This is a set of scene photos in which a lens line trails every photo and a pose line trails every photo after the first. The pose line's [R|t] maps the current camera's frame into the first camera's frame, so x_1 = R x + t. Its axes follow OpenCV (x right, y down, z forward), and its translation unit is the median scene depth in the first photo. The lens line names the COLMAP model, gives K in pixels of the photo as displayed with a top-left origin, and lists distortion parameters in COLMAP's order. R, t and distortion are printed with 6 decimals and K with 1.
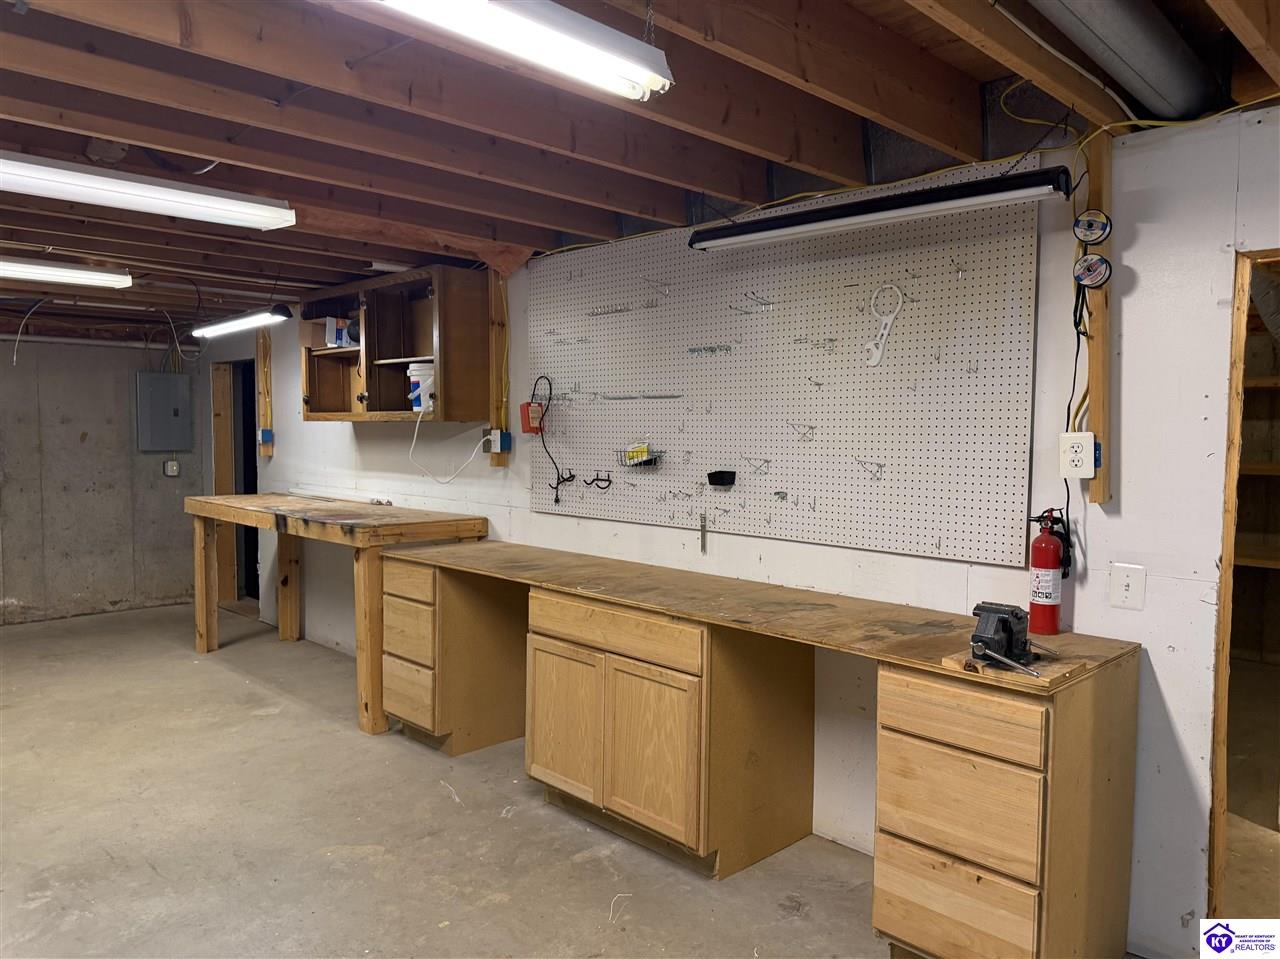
lens RADIAL K [[898.6, 0, 640.0], [0, 898.6, 479.5], [0, 0, 1]] dist [0.030697, -0.027223]
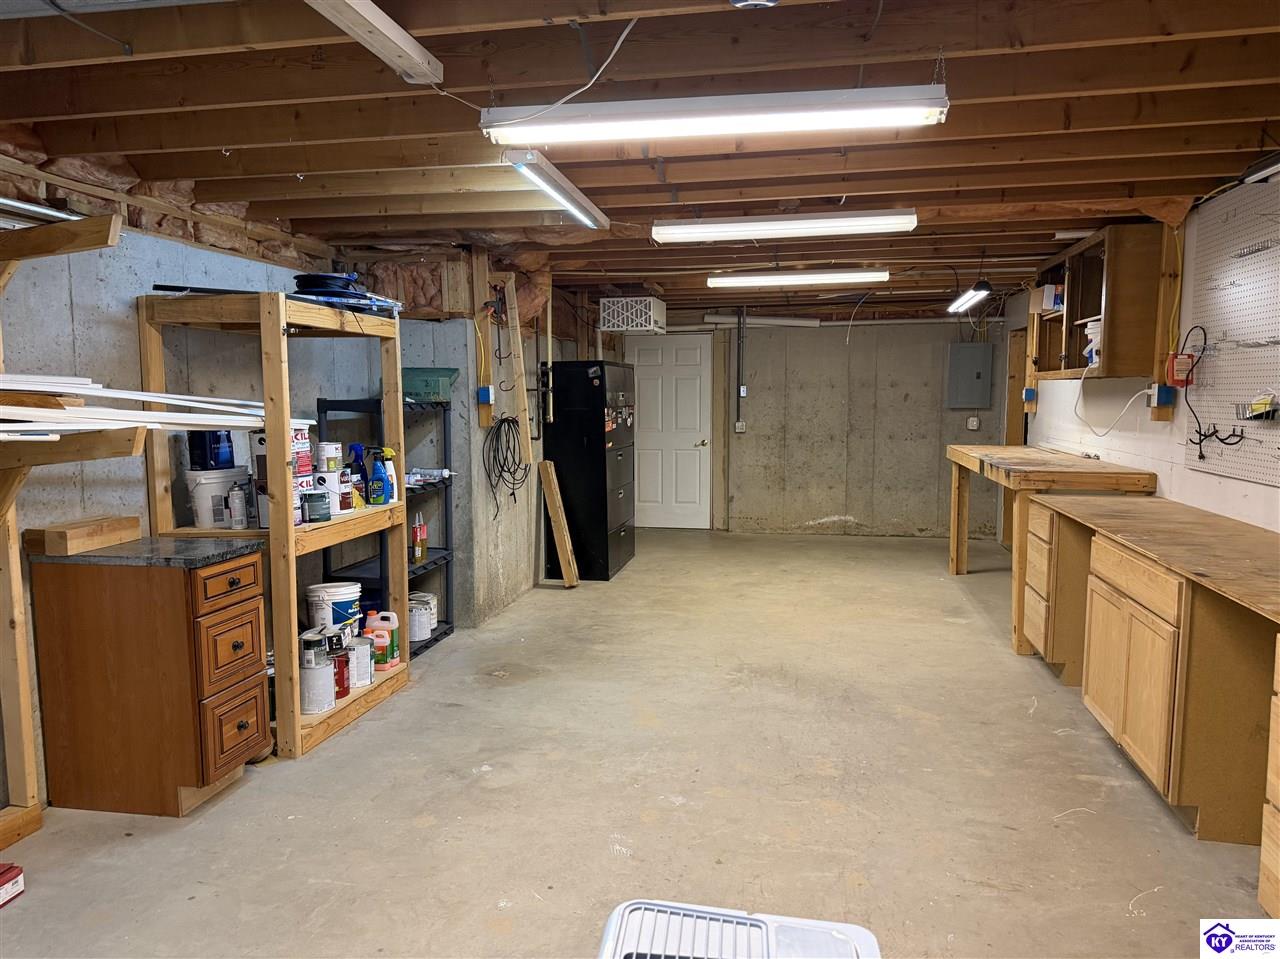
lens RADIAL K [[898.6, 0, 640.0], [0, 898.6, 479.5], [0, 0, 1]] dist [0.030697, -0.027223]
pose [[0.562838, 0.067907, -0.823773, 0.348804], [-0.034767, 0.997682, 0.058489, 0.011451], [0.825836, -0.004279, 0.563895, -0.036569]]
